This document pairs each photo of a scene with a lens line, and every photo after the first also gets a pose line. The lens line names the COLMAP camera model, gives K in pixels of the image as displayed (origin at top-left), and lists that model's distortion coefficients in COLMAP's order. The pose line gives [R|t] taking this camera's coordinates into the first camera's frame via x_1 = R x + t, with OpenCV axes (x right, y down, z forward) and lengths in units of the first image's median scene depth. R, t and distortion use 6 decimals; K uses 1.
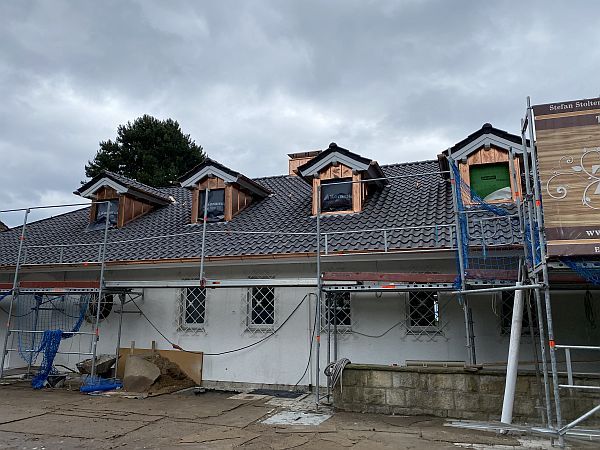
lens RADIAL K [[443.7, 0, 299.3], [0, 443.7, 226.2], [0, 0, 1]] dist [-0.007692, -0.001998]
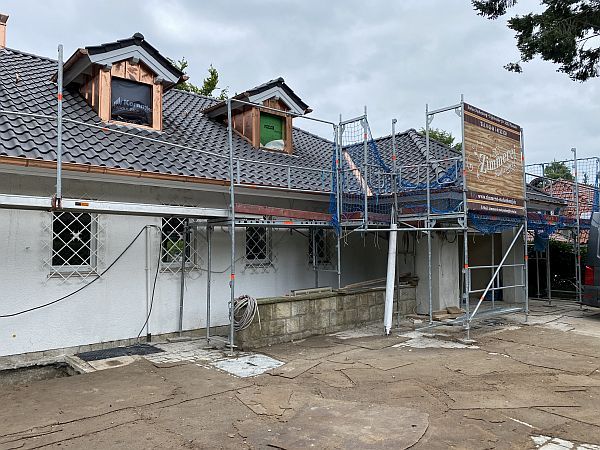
lens RADIAL K [[461.2, 0, 298.6], [0, 461.2, 223.4], [0, 0, 1]] dist [0.017940, -0.005217]
pose [[0.493766, 0.034351, 0.868916, -0.684357], [-0.162069, 0.985347, 0.053143, 0.073438], [-0.854359, -0.167065, 0.492098, 0.431049]]
